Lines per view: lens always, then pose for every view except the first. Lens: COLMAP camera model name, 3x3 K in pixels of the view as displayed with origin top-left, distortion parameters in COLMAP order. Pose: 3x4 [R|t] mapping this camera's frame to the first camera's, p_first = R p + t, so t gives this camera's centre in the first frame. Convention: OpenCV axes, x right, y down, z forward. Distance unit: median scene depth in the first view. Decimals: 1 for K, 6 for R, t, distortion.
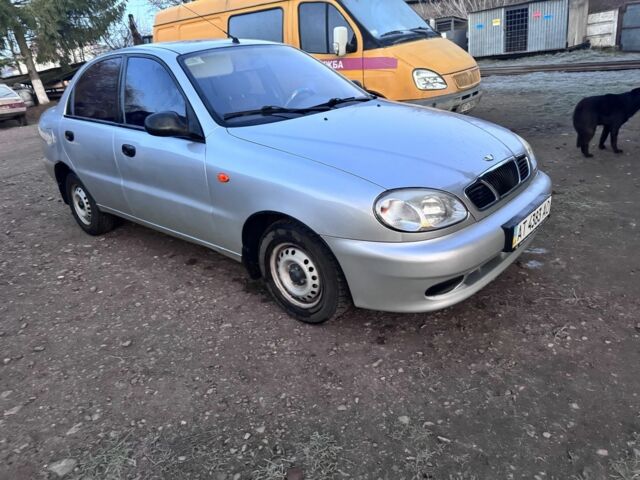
lens RADIAL K [[444.1, 0, 320.5], [0, 444.1, 259.7], [0, 0, 1]] dist [0.034928, -0.031698]
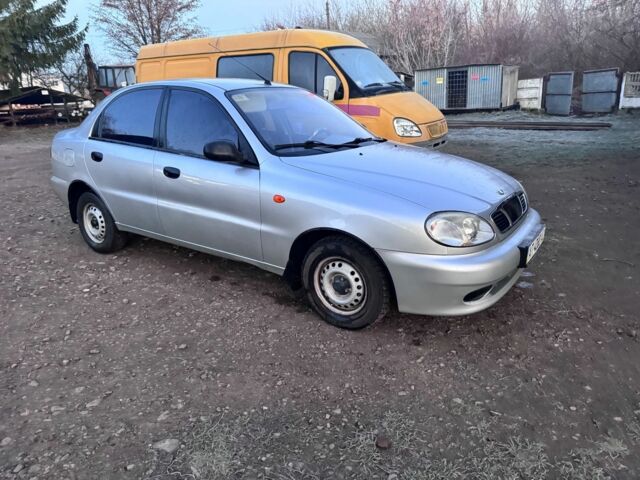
lens RADIAL K [[444.1, 0, 320.5], [0, 444.1, 259.7], [0, 0, 1]] dist [0.034928, -0.031698]
pose [[0.991868, 0.028298, 0.124088, -0.240020], [-0.017760, 0.996204, -0.085220, 0.064104], [-0.126029, 0.082323, 0.988605, -0.121261]]
